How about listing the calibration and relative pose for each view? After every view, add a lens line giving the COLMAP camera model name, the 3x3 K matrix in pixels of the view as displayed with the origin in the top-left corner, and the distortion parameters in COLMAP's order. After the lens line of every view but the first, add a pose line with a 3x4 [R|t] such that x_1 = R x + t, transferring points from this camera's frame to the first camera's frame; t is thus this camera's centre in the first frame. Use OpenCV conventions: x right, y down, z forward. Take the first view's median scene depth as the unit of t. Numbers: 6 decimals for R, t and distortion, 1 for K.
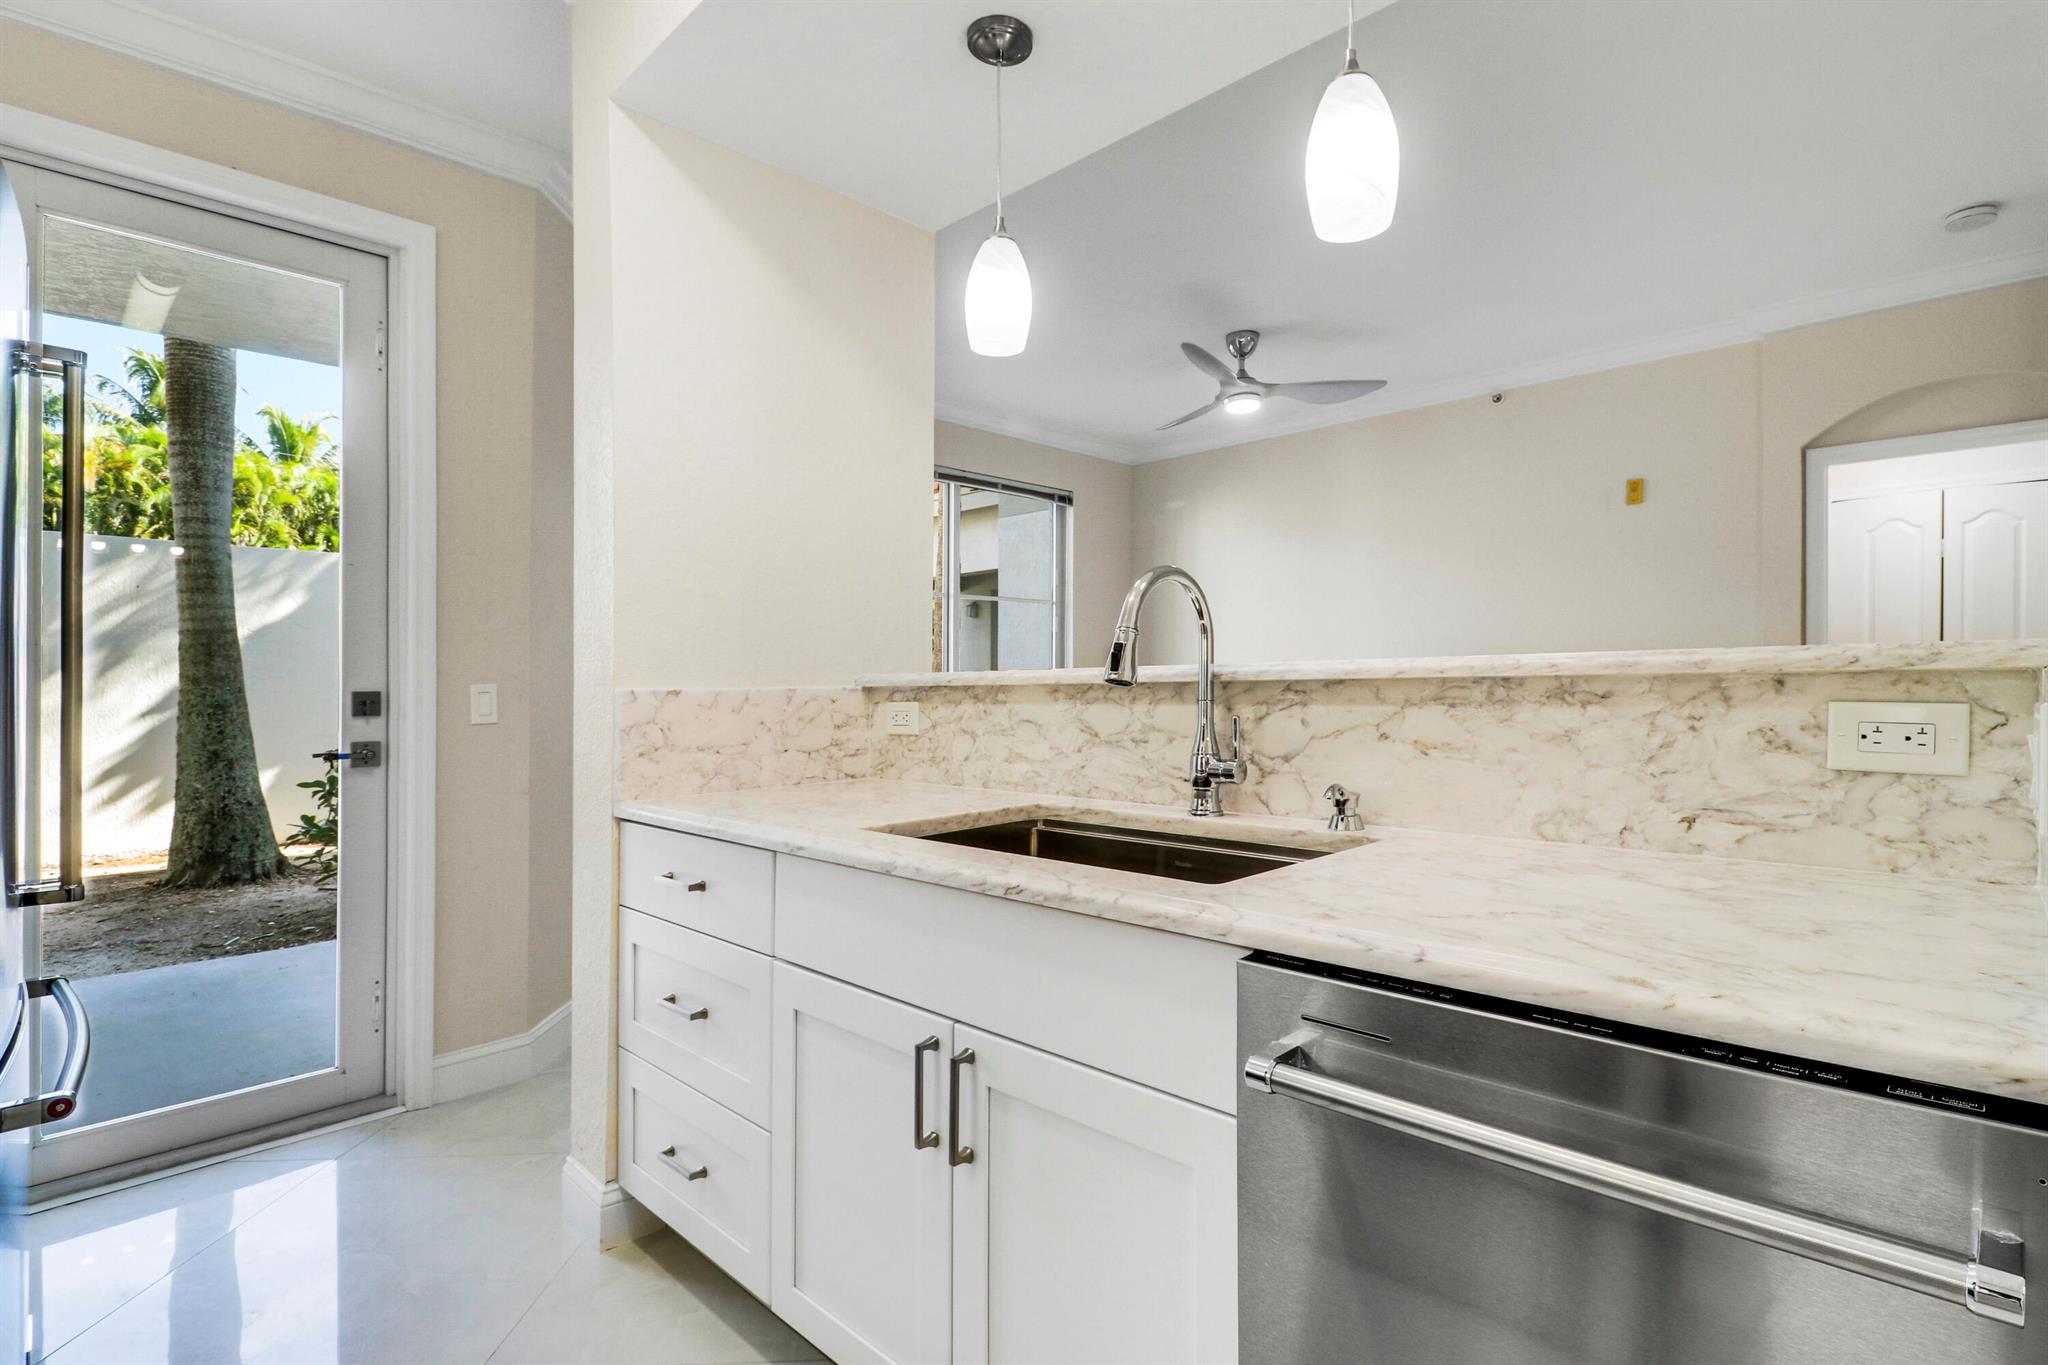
lens RADIAL K [[993.3, 0, 1053.6], [0, 993.3, 684.2], [0, 0, 1]] dist [0.005037, -0.002634]
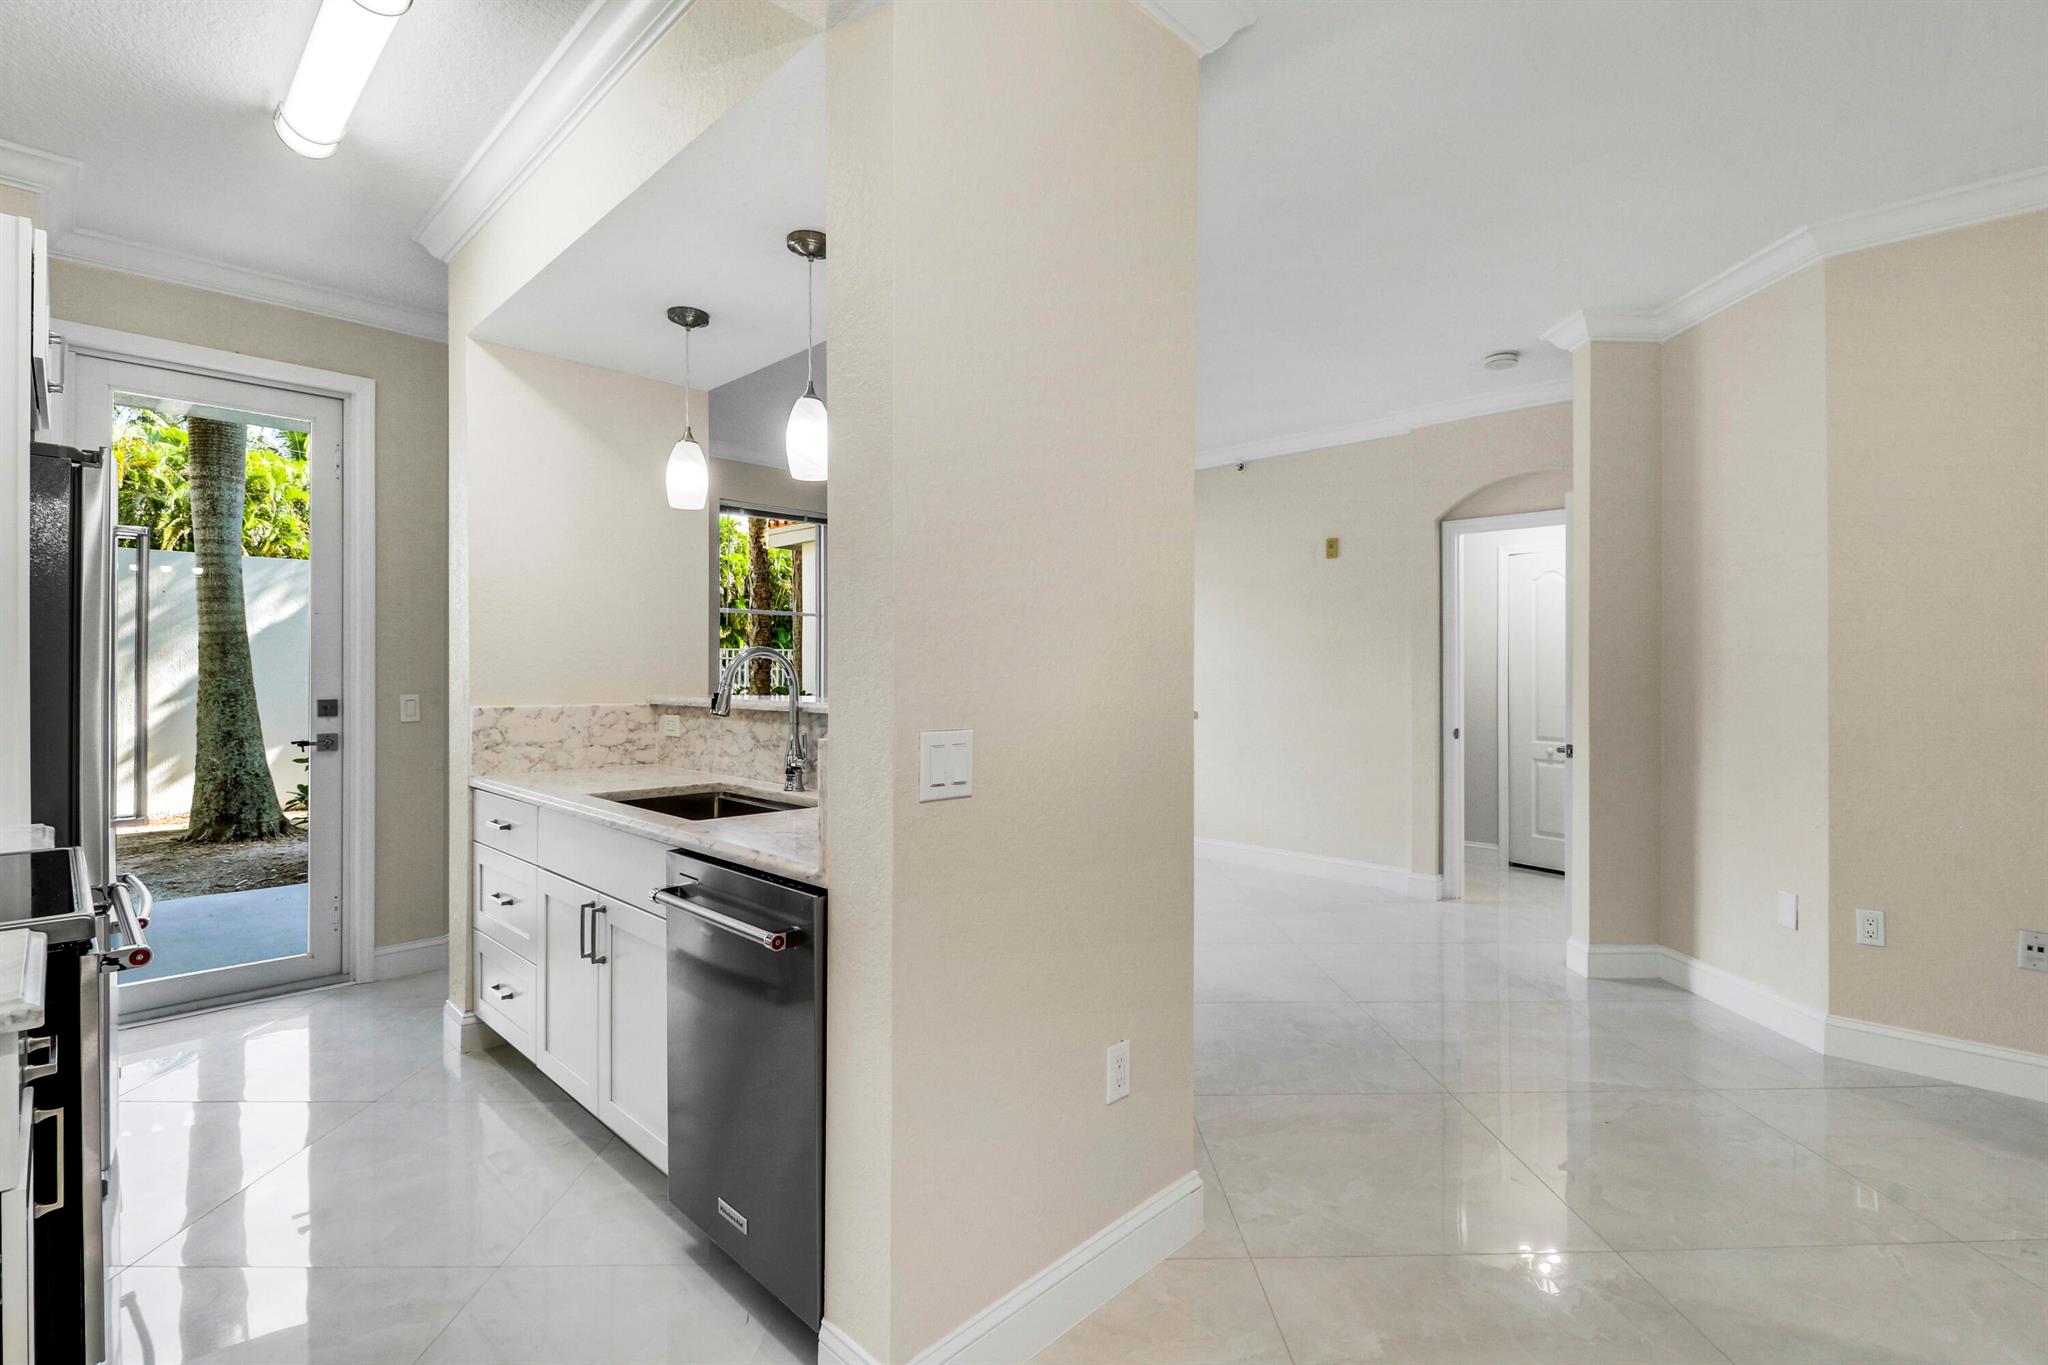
lens RADIAL K [[959.4, 0, 1042.0], [0, 959.4, 687.1], [0, 0, 1]] dist [0.013002, -0.005960]
pose [[0.999889, 0.014637, -0.002673, 0.463561], [-0.014586, 0.999731, 0.018037, -0.066217], [0.002937, -0.017996, 0.999834, -0.529898]]
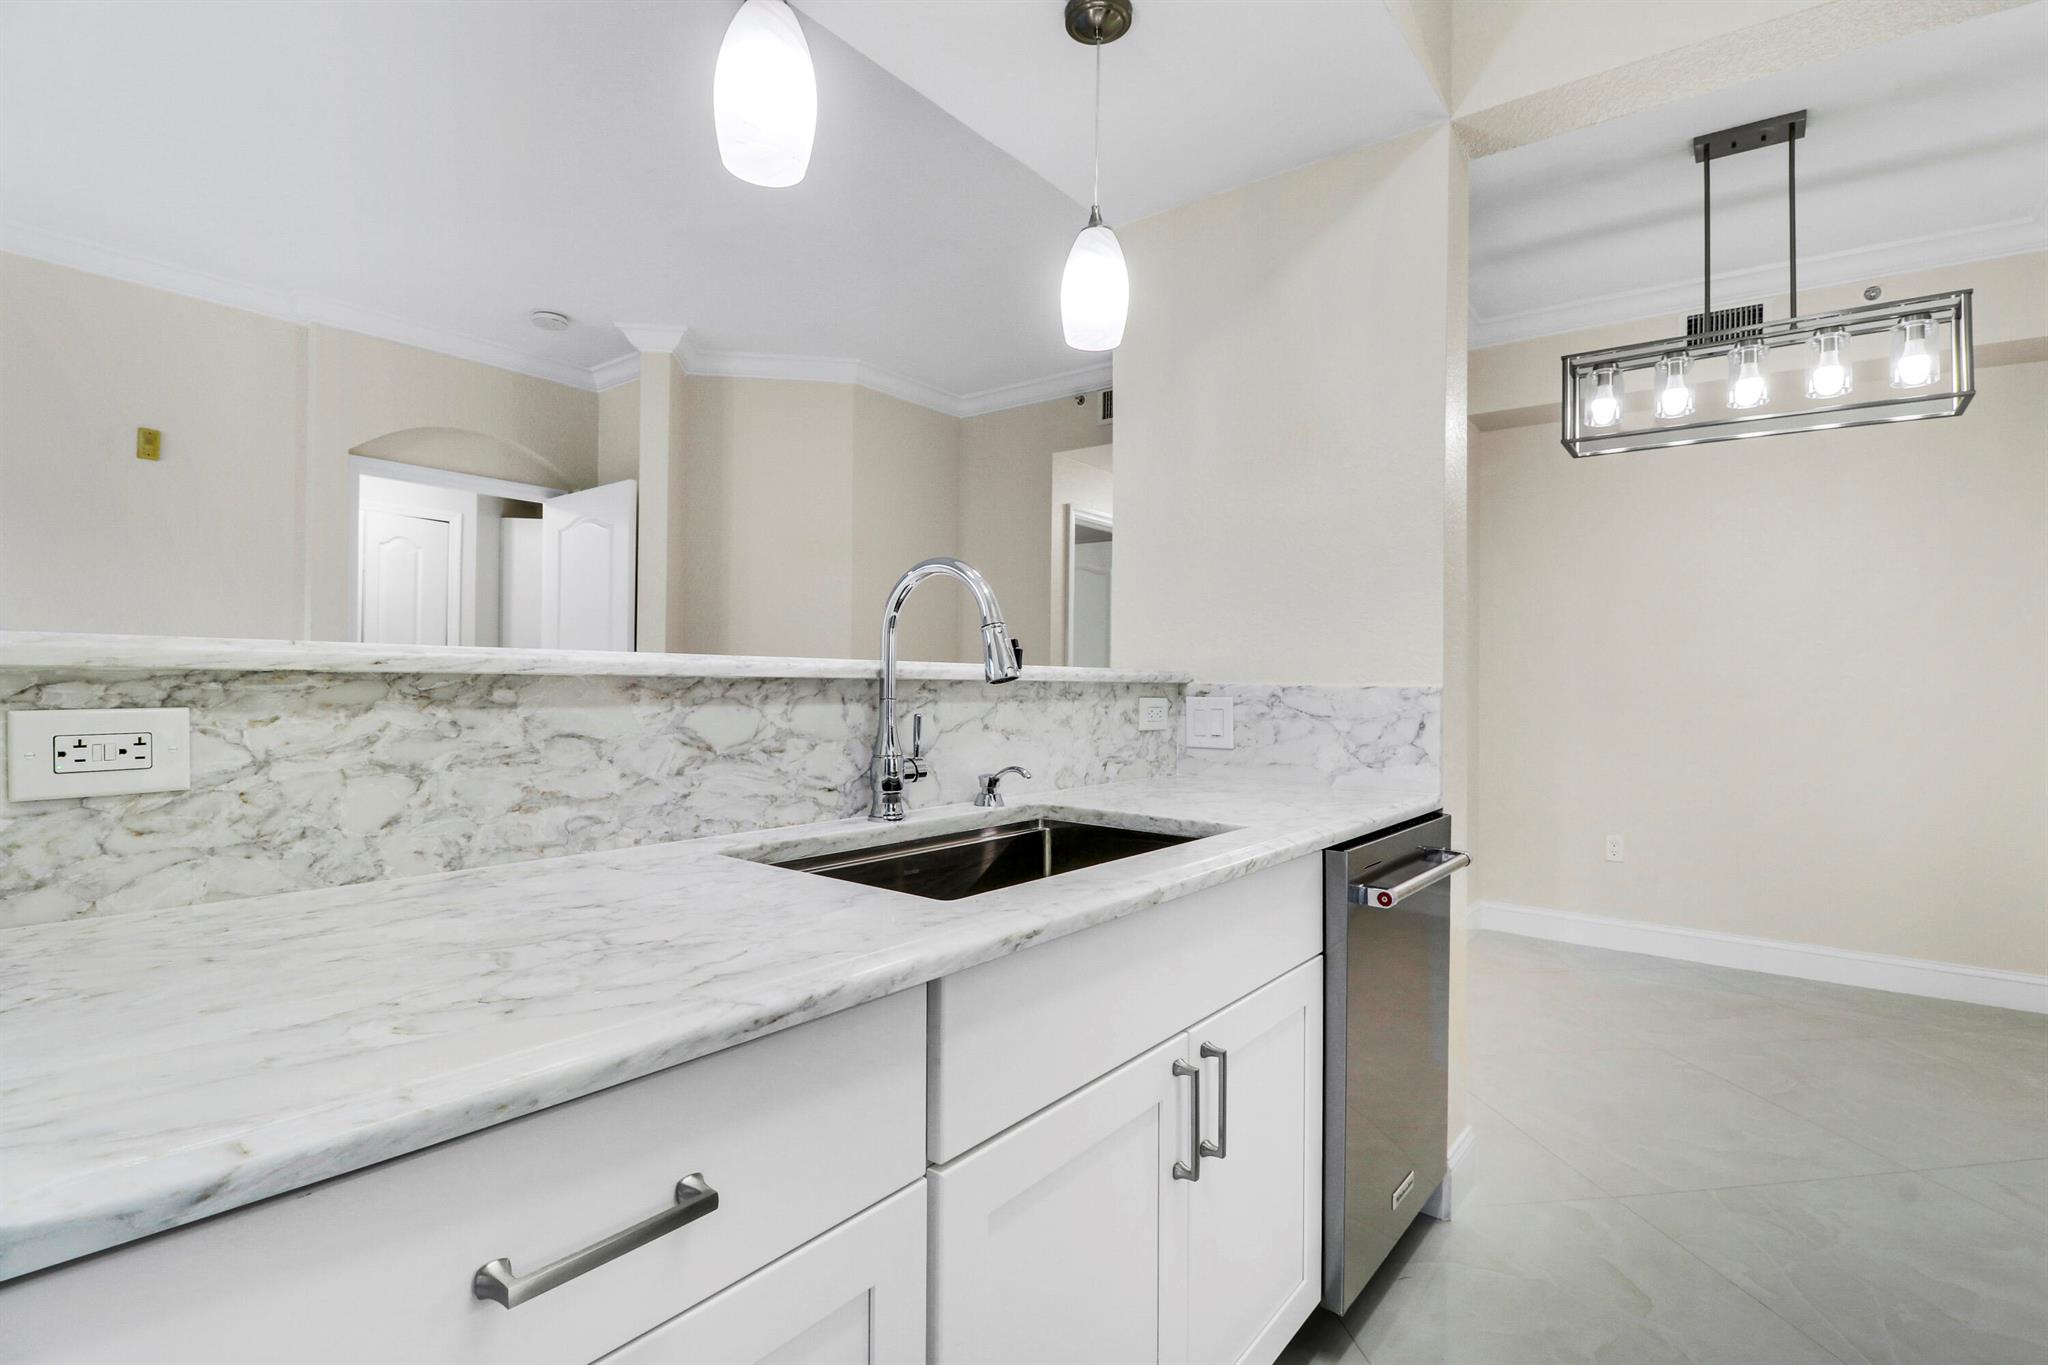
lens RADIAL K [[959.4, 0, 1039.5], [0, 959.4, 689.5], [0, 0, 1]] dist [0.013002, -0.005960]
pose [[-0.100661, 0.004246, 0.994912, -0.607997], [-0.013586, 0.999892, -0.005642, 0.008261], [-0.994828, -0.014084, -0.100593, 0.746266]]
